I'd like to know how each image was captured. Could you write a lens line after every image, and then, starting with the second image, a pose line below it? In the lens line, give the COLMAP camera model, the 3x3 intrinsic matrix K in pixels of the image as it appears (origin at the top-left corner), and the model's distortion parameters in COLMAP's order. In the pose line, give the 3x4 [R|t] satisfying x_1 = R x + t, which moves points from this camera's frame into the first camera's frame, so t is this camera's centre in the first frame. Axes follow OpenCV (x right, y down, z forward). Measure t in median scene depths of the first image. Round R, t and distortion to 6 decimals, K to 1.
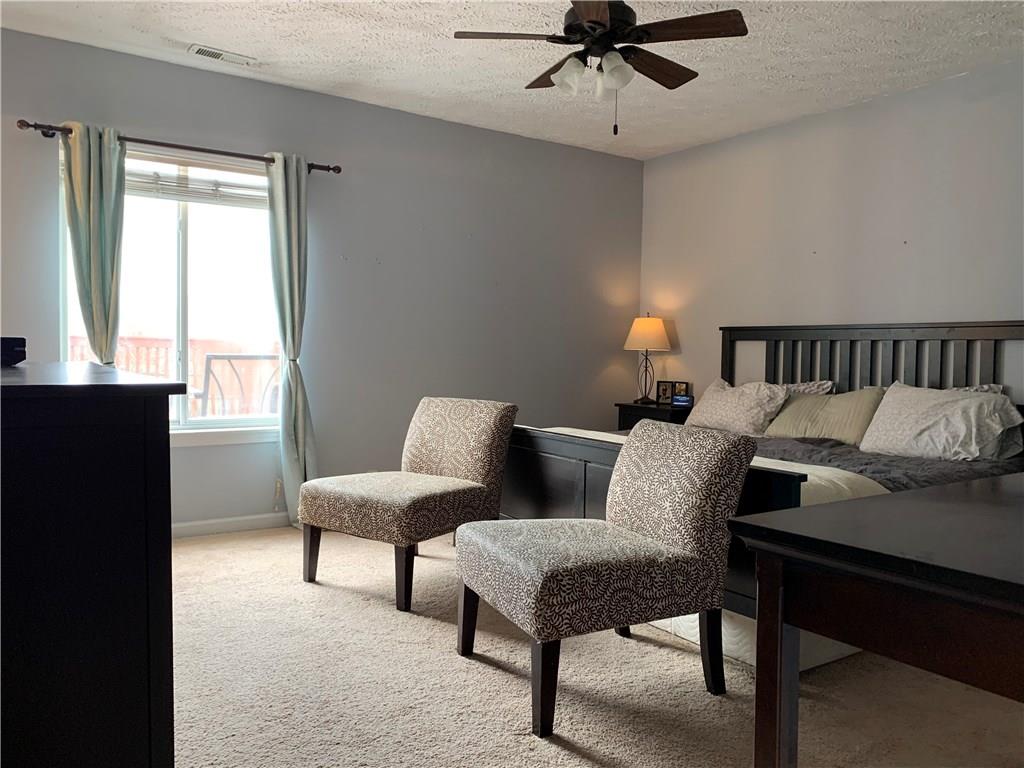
lens RADIAL K [[783.5, 0, 513.4], [0, 783.5, 382.6], [0, 0, 1]] dist [0.056698, -0.076888]
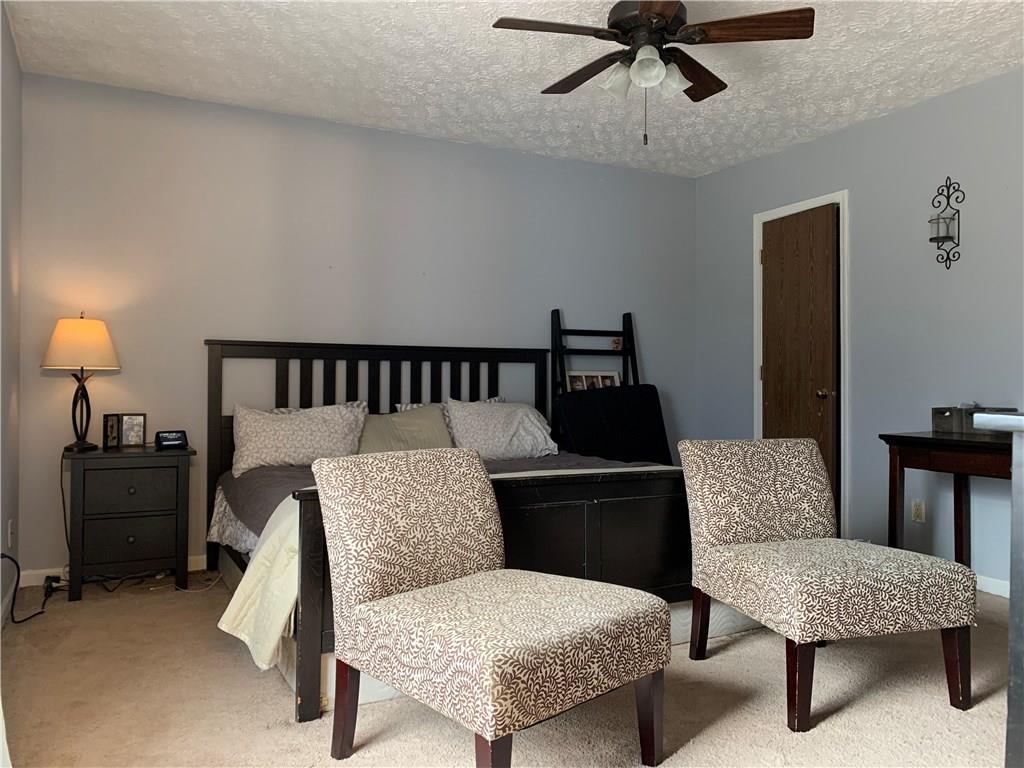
lens RADIAL K [[783.5, 0, 513.2], [0, 783.5, 381.6], [0, 0, 1]] dist [0.056698, -0.076888]
pose [[0.119968, -0.018410, 0.992607, -0.506258], [0.036129, 0.999247, 0.014166, -0.030689], [-0.992120, 0.034162, 0.120543, 0.636979]]
